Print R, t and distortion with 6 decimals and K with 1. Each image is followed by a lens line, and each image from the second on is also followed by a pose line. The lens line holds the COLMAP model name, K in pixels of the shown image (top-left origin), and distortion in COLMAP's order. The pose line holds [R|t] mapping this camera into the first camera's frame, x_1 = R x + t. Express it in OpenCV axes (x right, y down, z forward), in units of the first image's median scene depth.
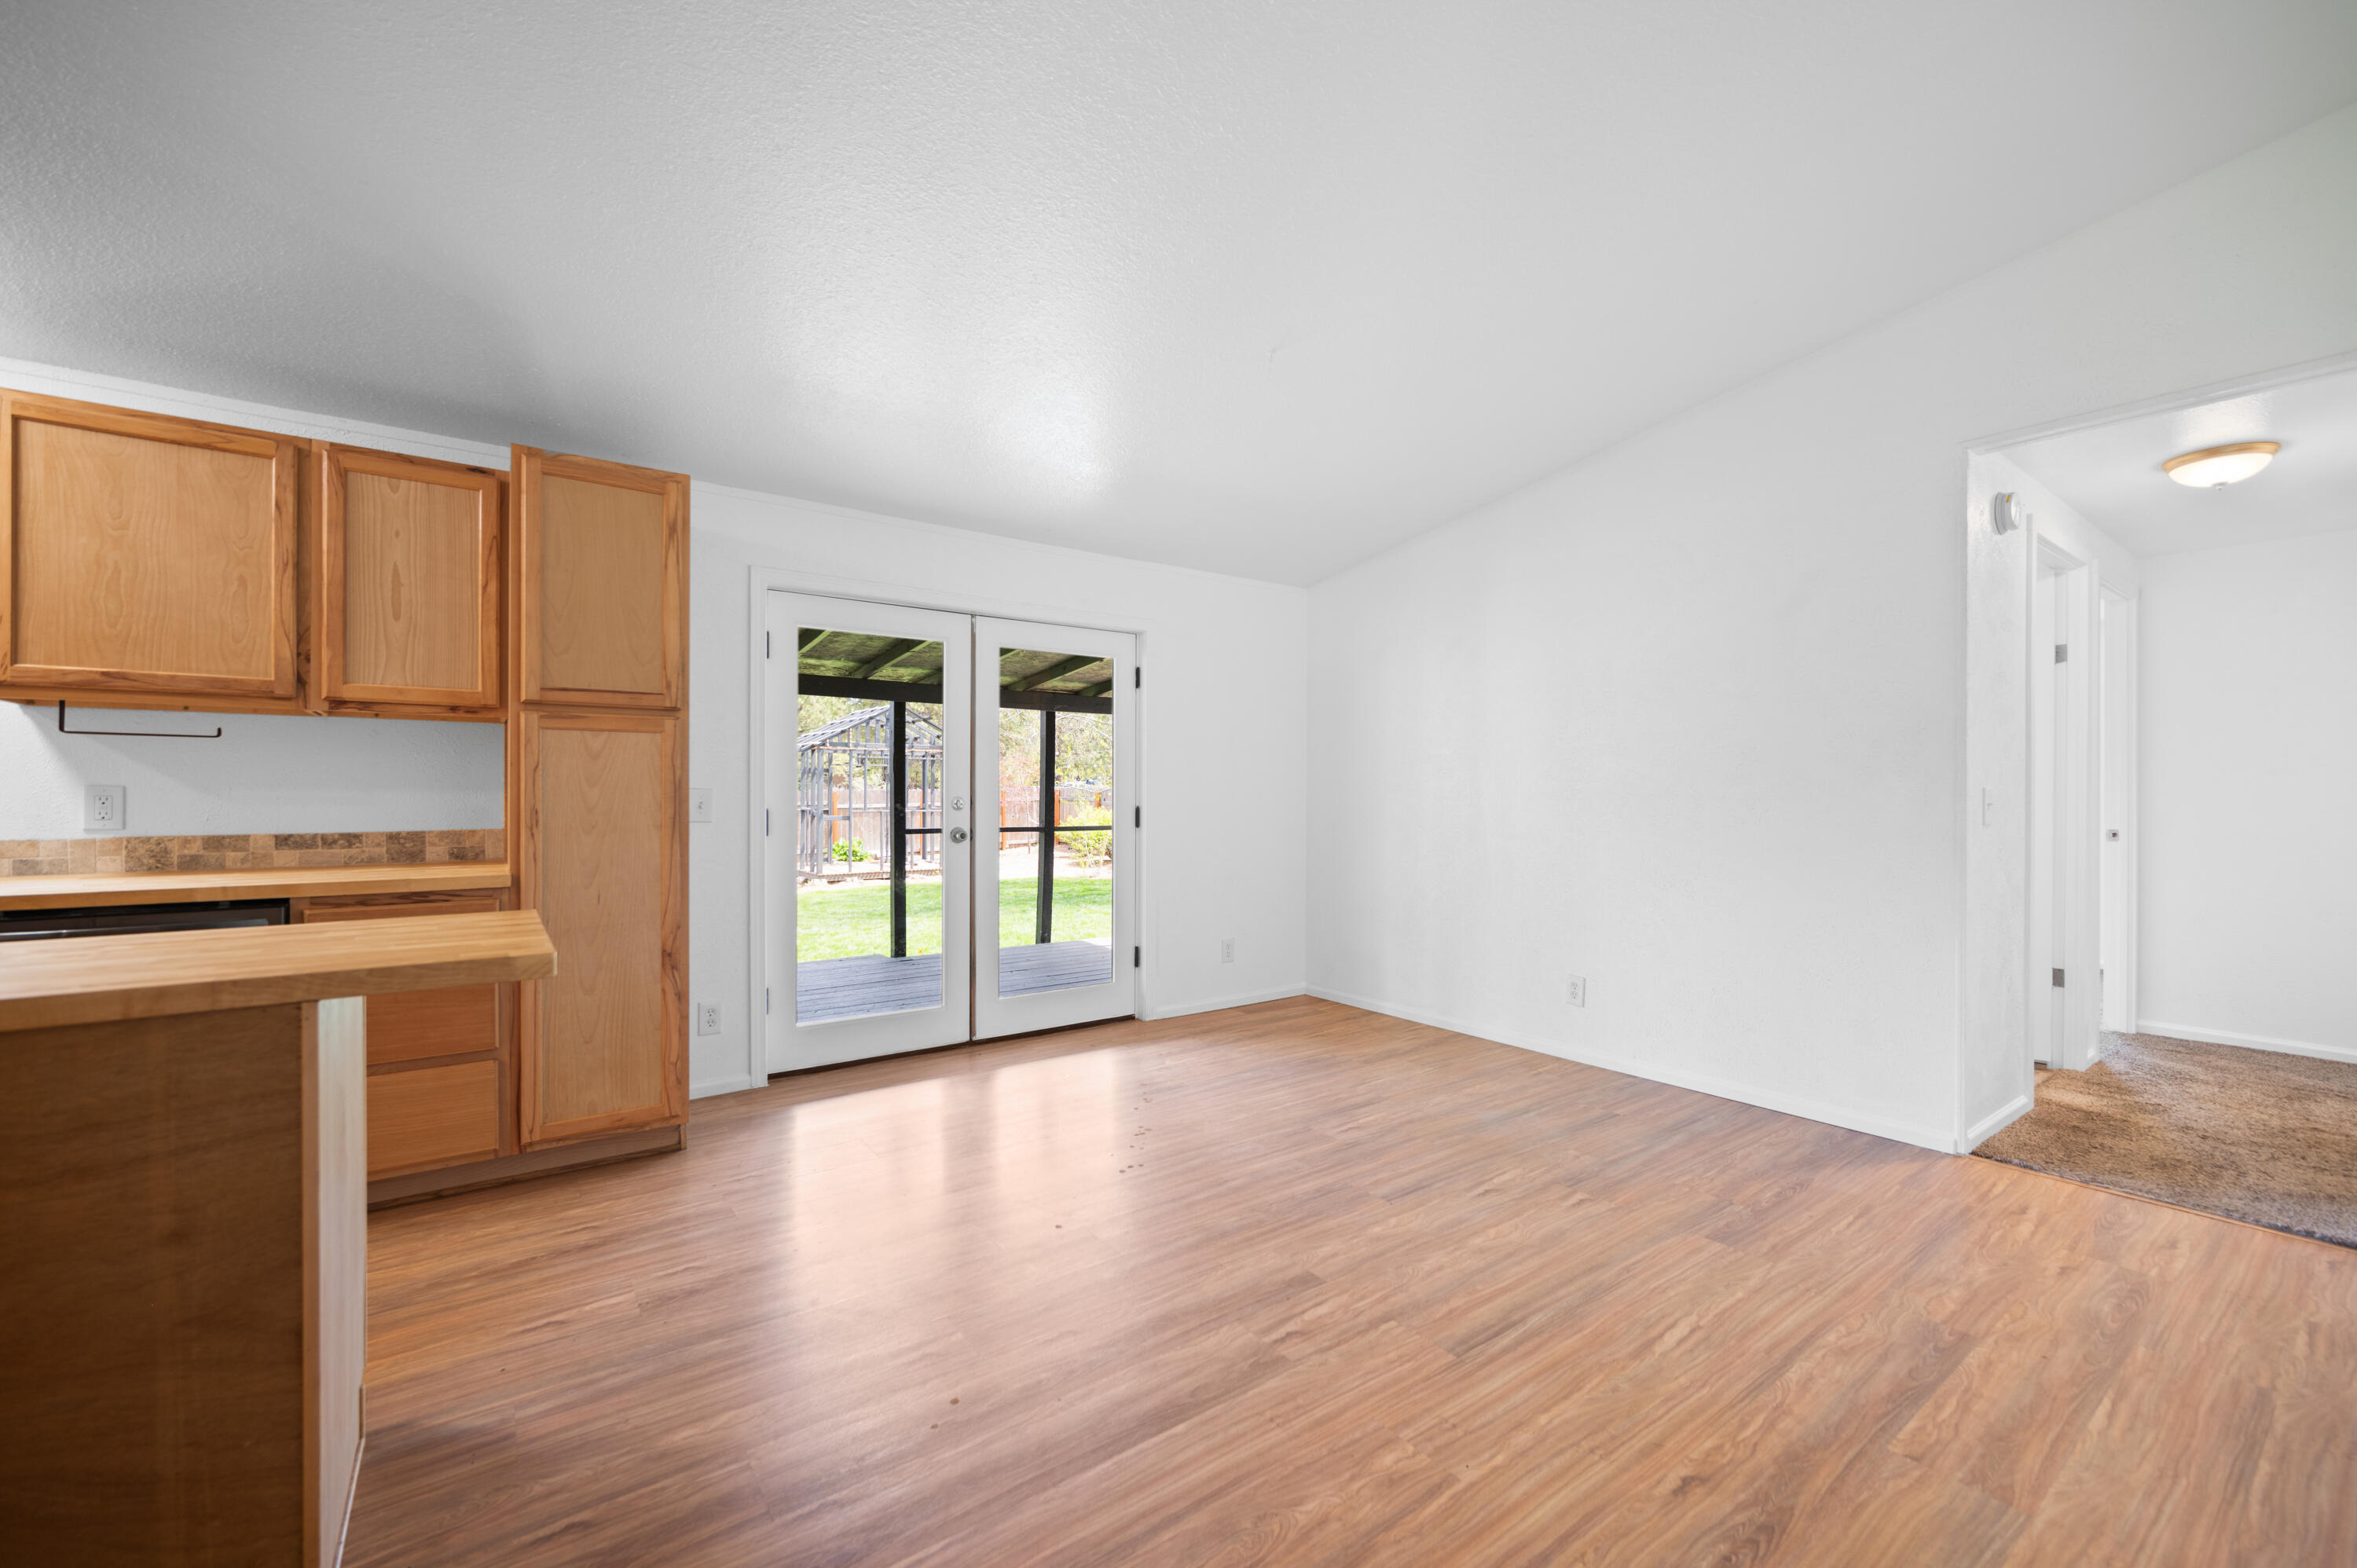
lens RADIAL K [[946.1, 0, 1178.8], [0, 946.1, 791.4], [0, 0, 1]] dist [0.002340, -0.000379]
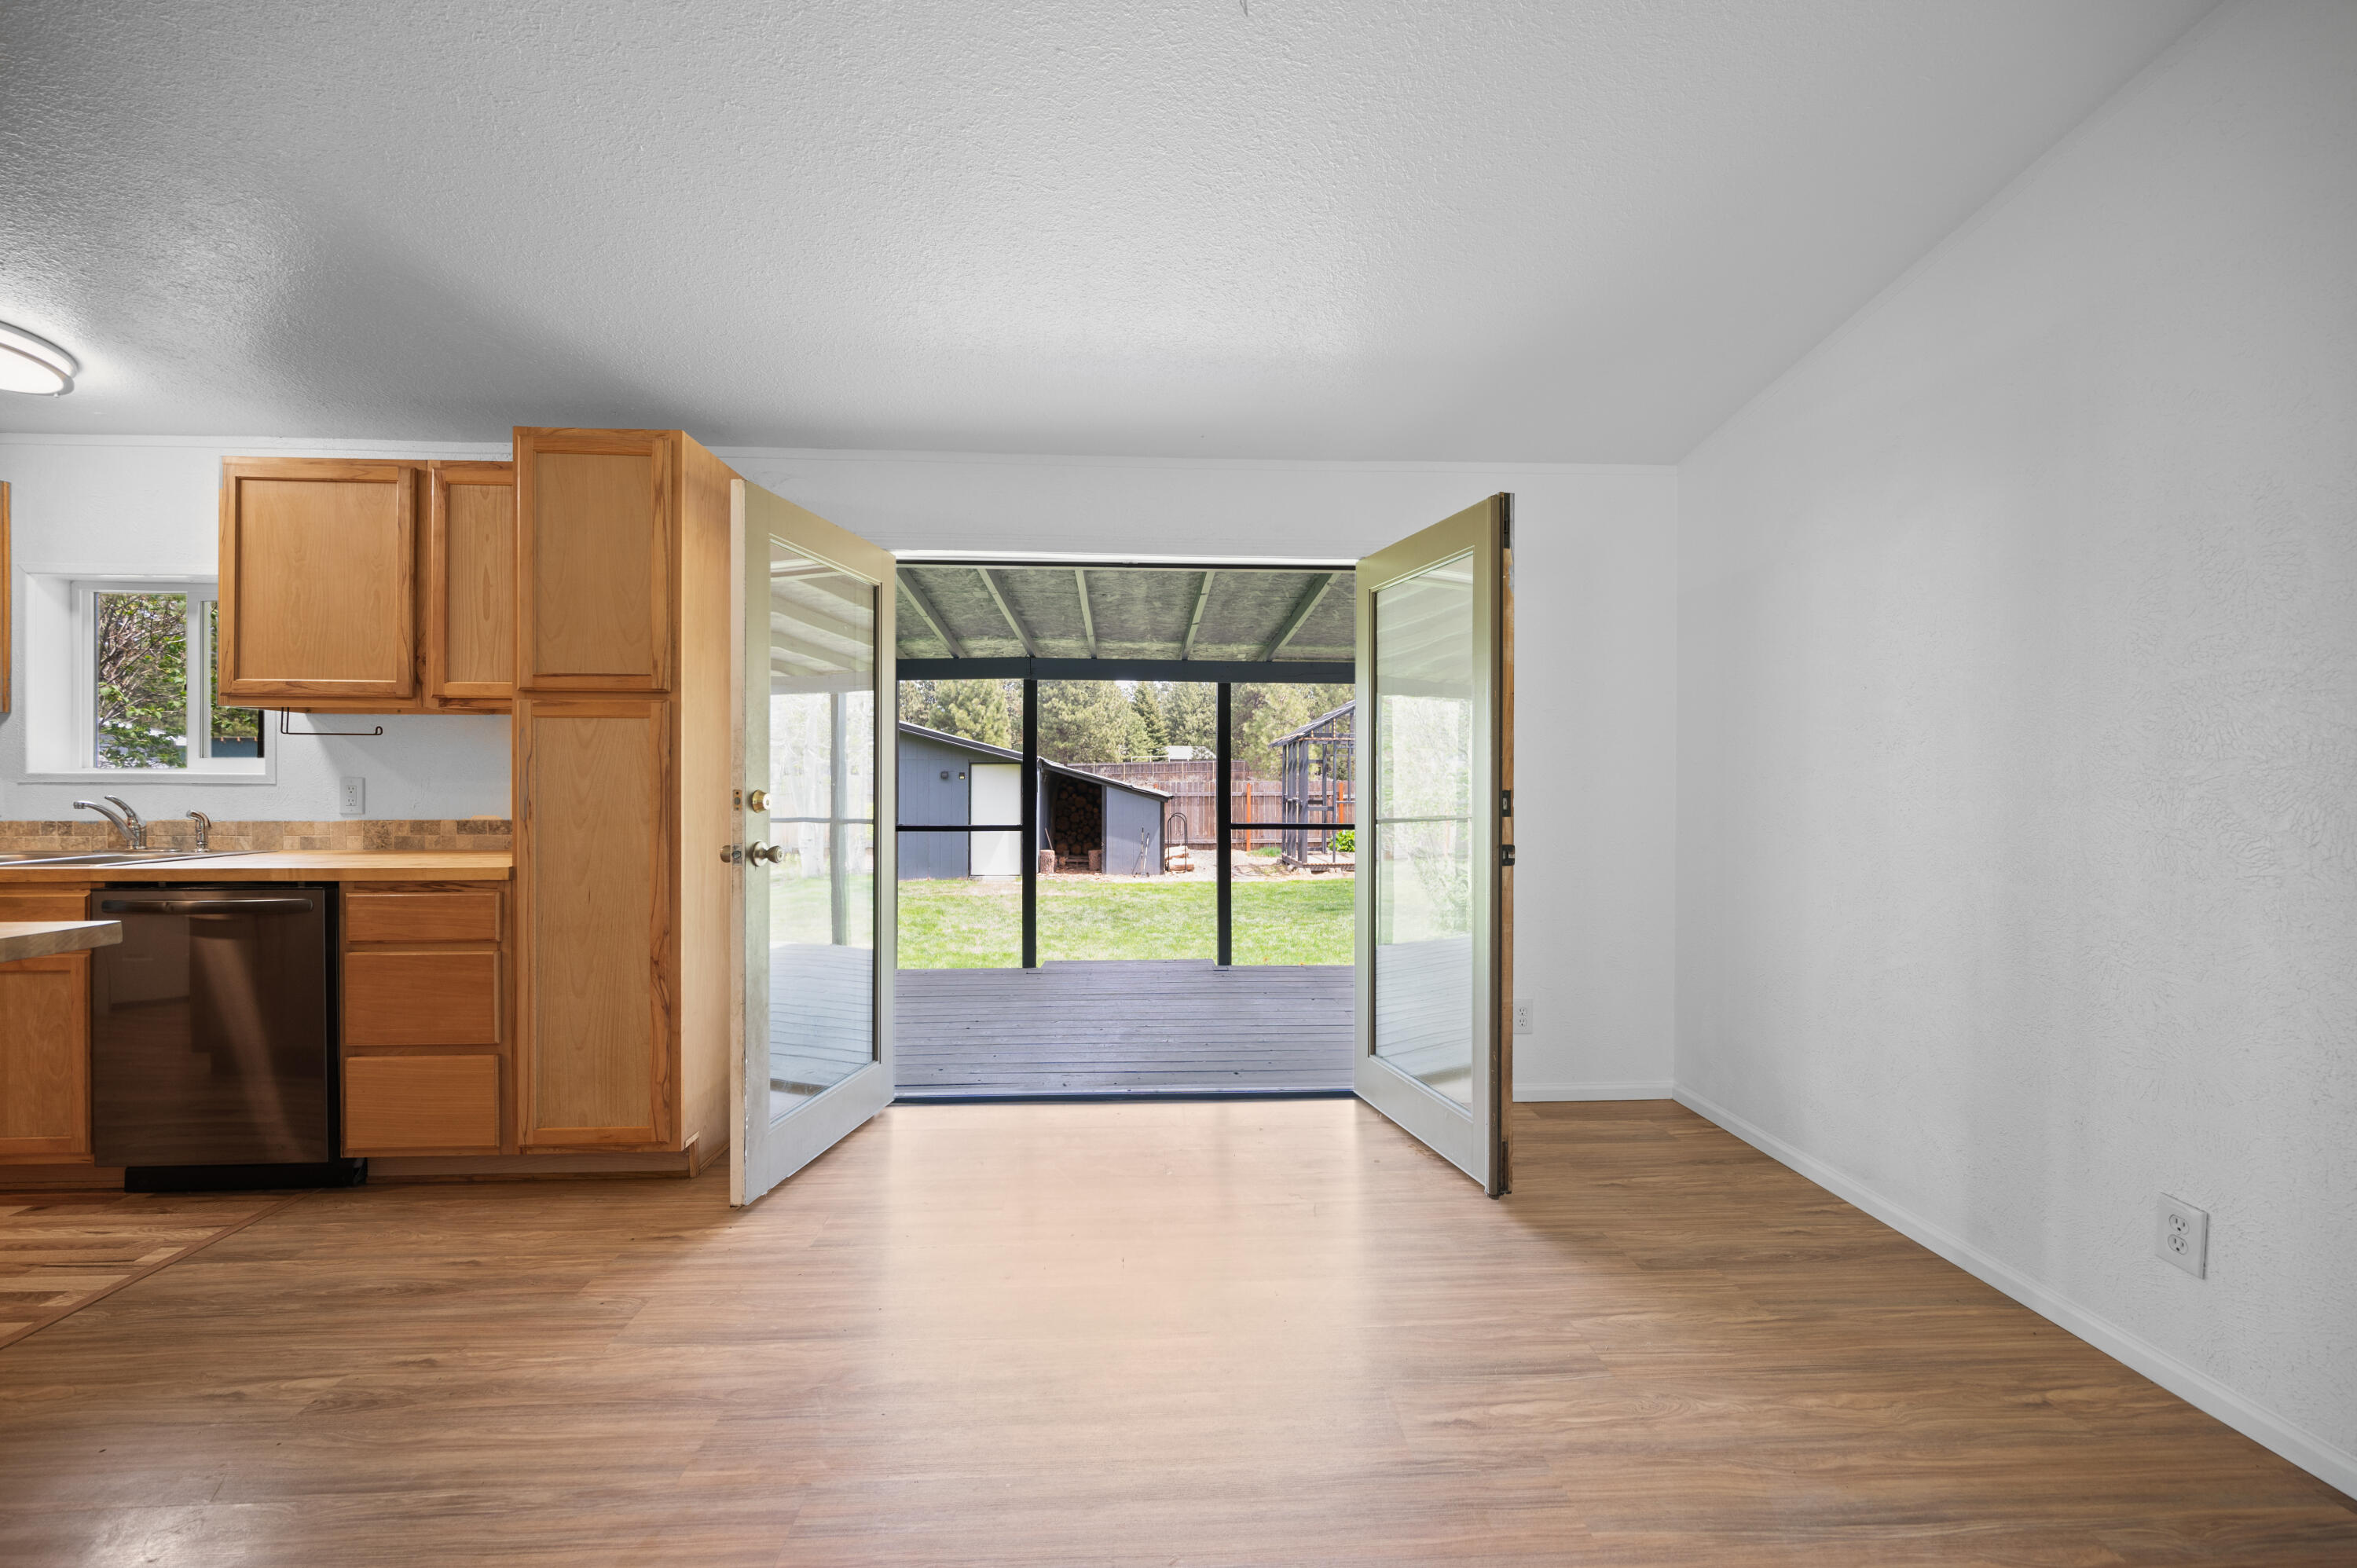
lens RADIAL K [[946.1, 0, 1172.5], [0, 946.1, 777.8], [0, 0, 1]] dist [0.002340, -0.000379]
pose [[0.835232, -0.002904, -0.549889, 0.393455], [0.001091, 0.999993, -0.003623, -0.000369], [0.549896, 0.002426, 0.835230, 0.545570]]
